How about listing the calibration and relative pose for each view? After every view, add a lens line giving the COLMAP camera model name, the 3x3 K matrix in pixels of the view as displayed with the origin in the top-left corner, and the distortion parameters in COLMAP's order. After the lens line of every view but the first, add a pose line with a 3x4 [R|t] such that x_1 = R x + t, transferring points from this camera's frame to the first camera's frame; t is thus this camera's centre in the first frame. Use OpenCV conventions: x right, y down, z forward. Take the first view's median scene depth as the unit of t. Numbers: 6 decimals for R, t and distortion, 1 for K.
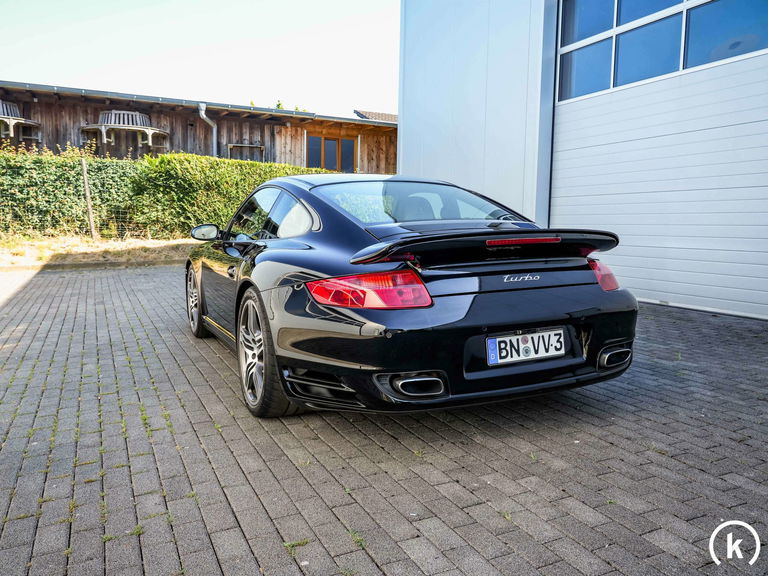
lens RADIAL K [[616.4, 0, 387.7], [0, 616.4, 288.7], [0, 0, 1]] dist [-0.008316, 0.007247]
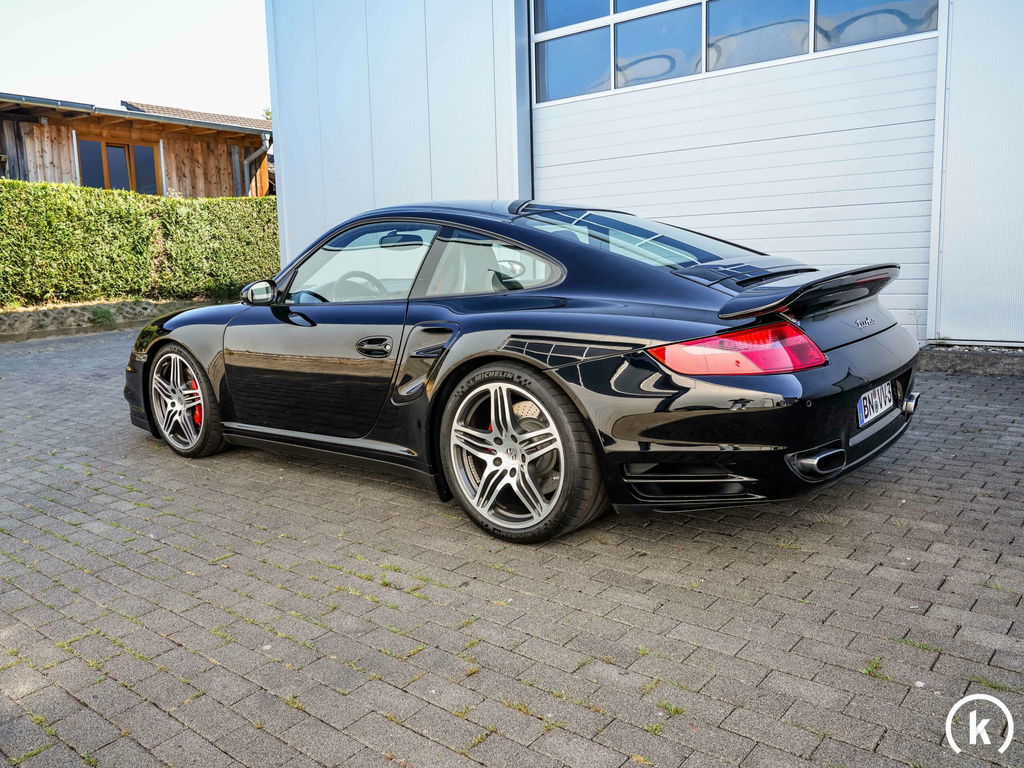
lens RADIAL K [[821.9, 0, 516.9], [0, 821.9, 384.9], [0, 0, 1]] dist [-0.008316, 0.007247]
pose [[0.905101, -0.103279, 0.412463, -0.240582], [0.085483, 0.994445, 0.061422, -0.014491], [-0.416515, -0.020335, 0.908901, 0.055640]]
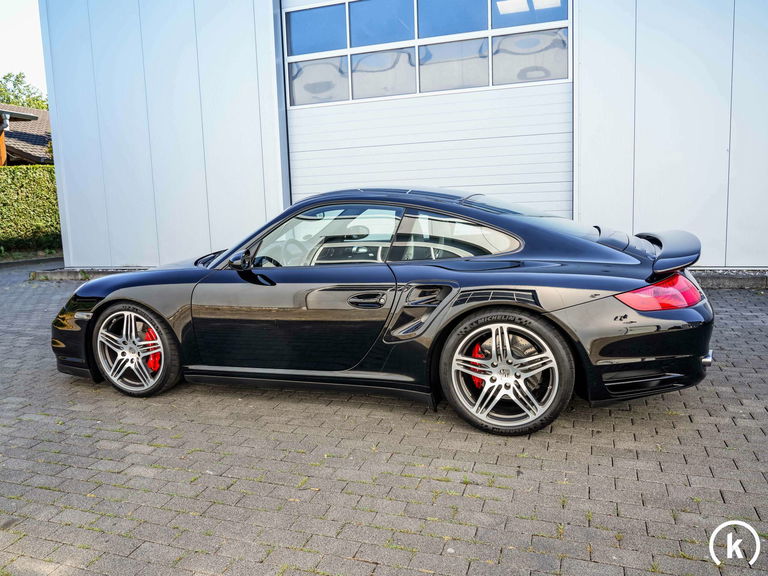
lens RADIAL K [[571.8, 0, 386.2], [0, 571.8, 289.2], [0, 0, 1]] dist [-0.029265, 0.007651]
pose [[0.698388, -0.142847, 0.701320, -0.398748], [0.117542, 0.989467, 0.084487, -0.054787], [-0.706002, 0.023430, 0.707822, 0.195856]]
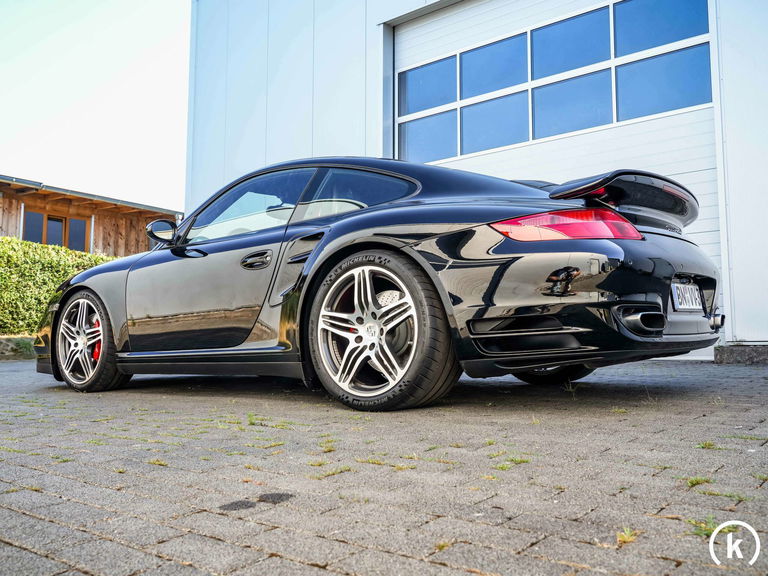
lens RADIAL K [[689.8, 0, 389.8], [0, 689.8, 286.0], [0, 0, 1]] dist [0.003075, 0.004125]
pose [[0.899208, 0.021892, 0.436974, -0.239388], [0.061809, 0.982375, -0.176407, 0.084055], [-0.433134, 0.185635, 0.882006, 0.073922]]
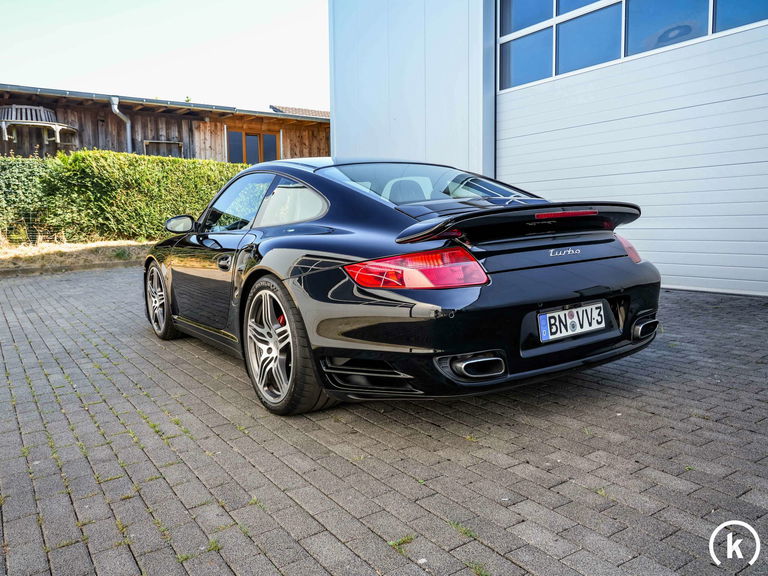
lens RADIAL K [[616.4, 0, 387.7], [0, 616.4, 288.7], [0, 0, 1]] dist [-0.008316, 0.007247]
pose [[0.989289, -0.046227, 0.138458, -0.068796], [0.045605, 0.998930, 0.007663, 0.007106], [-0.138664, -0.001267, 0.990339, 0.022516]]
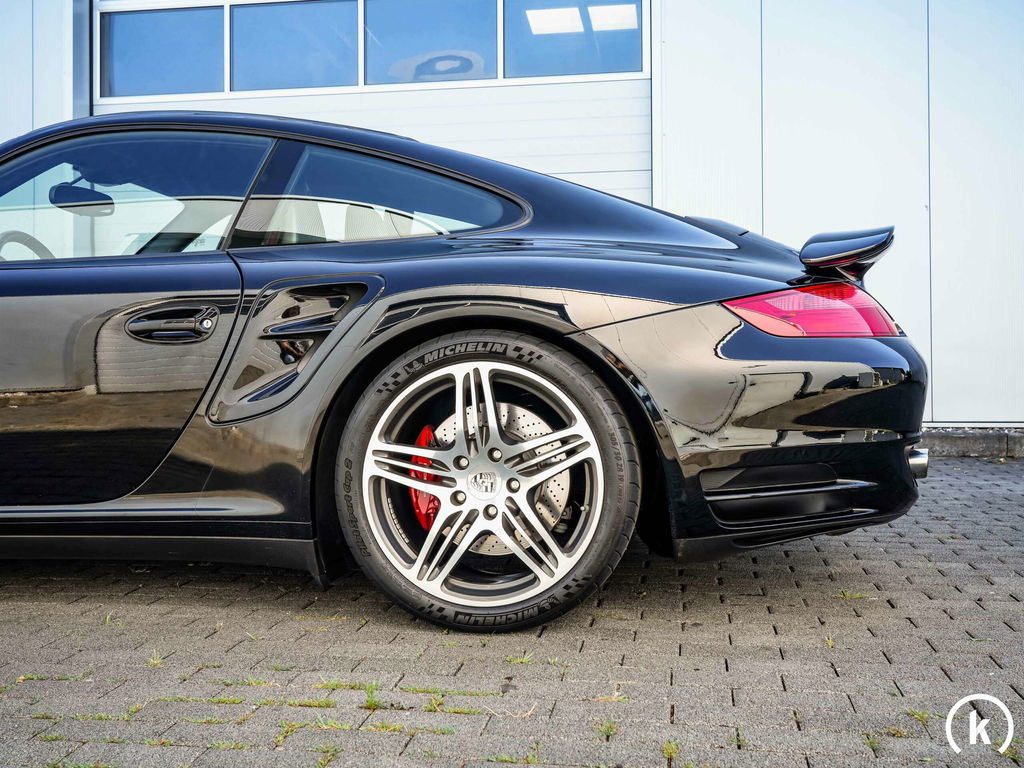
lens RADIAL K [[1078.6, 0, 512.0], [0, 1078.6, 384.0], [0, 0, 1]] dist [0.016918, -0.003199]
pose [[0.565121, -0.011235, 0.824932, -0.337298], [0.094663, 0.994186, -0.051309, 0.030255], [-0.819559, 0.107086, 0.562899, 0.225636]]
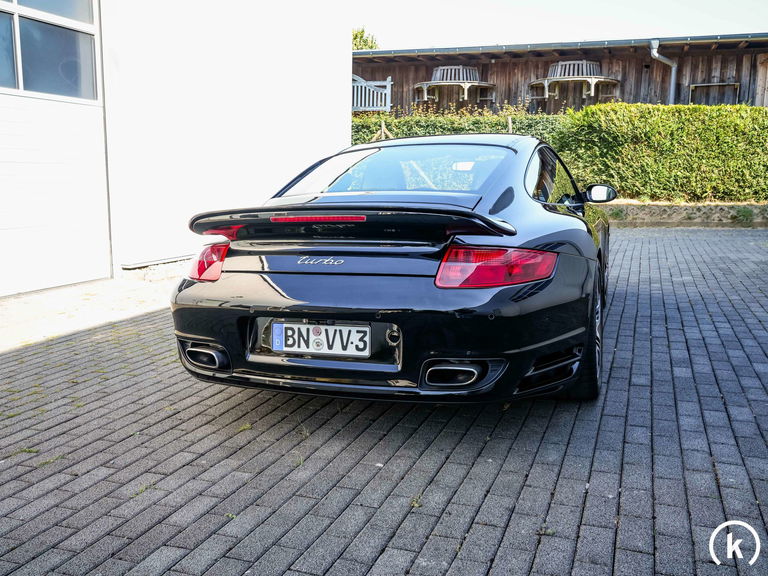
lens RADIAL K [[689.8, 0, 389.8], [0, 689.8, 286.0], [0, 0, 1]] dist [0.003075, 0.004125]
pose [[0.700905, 0.104843, -0.705507, 0.336557], [-0.069990, 0.994474, 0.078252, -0.022438], [0.709812, -0.005469, 0.704370, 0.128911]]
